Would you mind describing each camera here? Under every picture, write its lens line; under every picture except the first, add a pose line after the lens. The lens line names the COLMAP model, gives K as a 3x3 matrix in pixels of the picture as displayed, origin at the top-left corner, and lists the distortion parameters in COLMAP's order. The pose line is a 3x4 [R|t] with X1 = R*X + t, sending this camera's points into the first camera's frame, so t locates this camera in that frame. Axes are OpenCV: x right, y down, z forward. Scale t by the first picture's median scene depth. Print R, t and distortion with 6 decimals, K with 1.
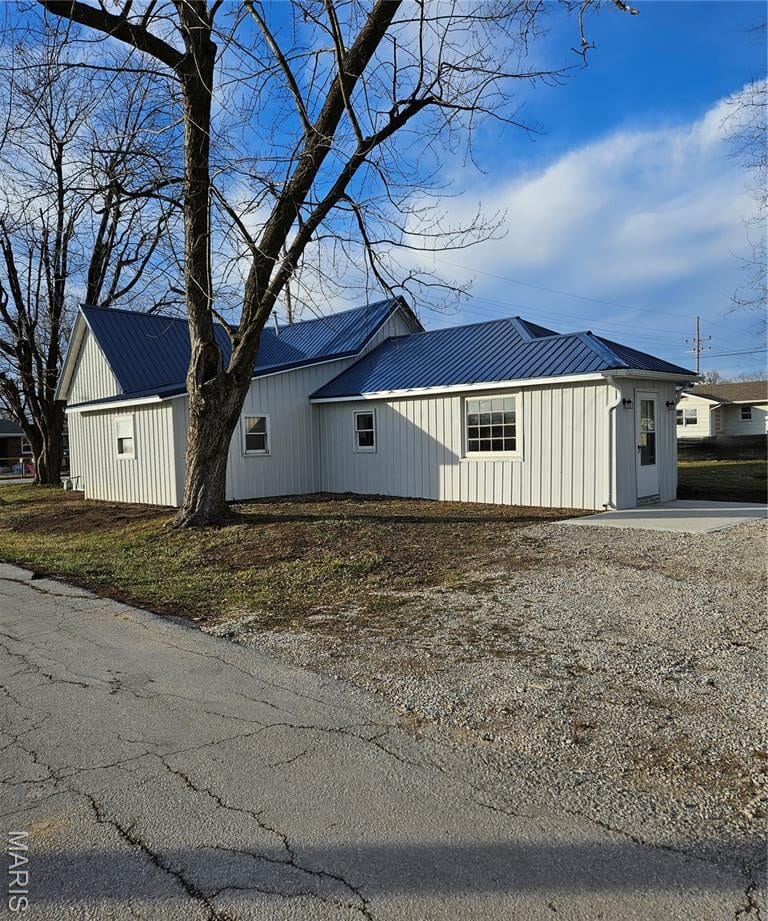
lens RADIAL K [[694.3, 0, 380.2], [0, 694.3, 475.2], [0, 0, 1]] dist [0.046798, -0.005943]
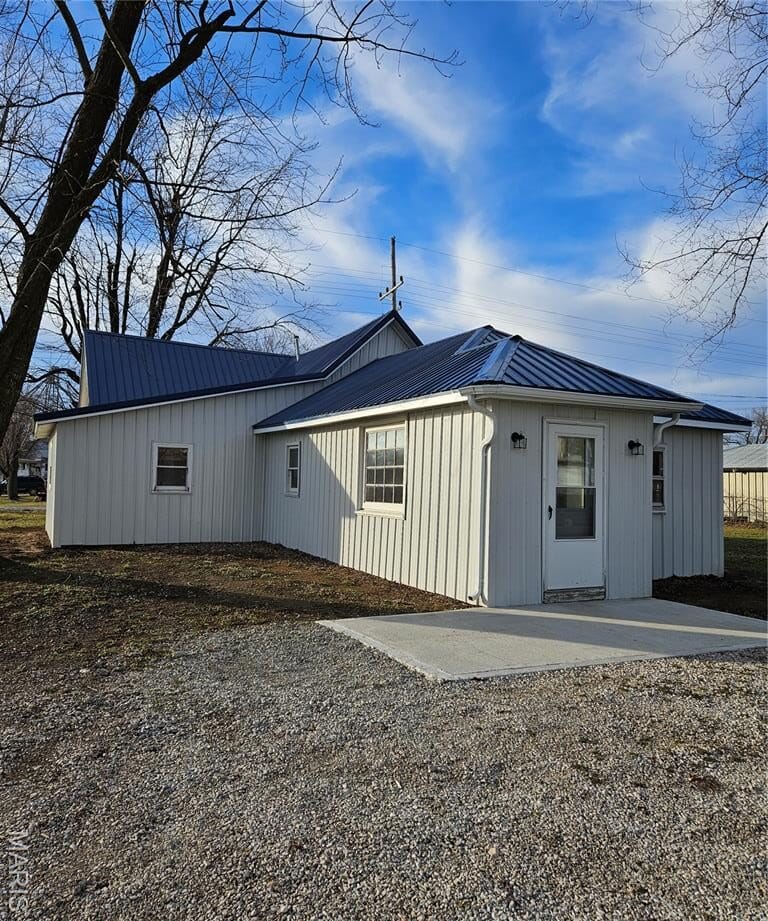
lens RADIAL K [[680.1, 0, 384.0], [0, 680.1, 460.5], [0, 0, 1]] dist [0.081073, 0.000741]
pose [[0.937802, 0.035133, -0.345387, 0.394500], [-0.062226, 0.995766, -0.067667, -0.029499], [0.341548, 0.084950, 0.936017, 0.324969]]
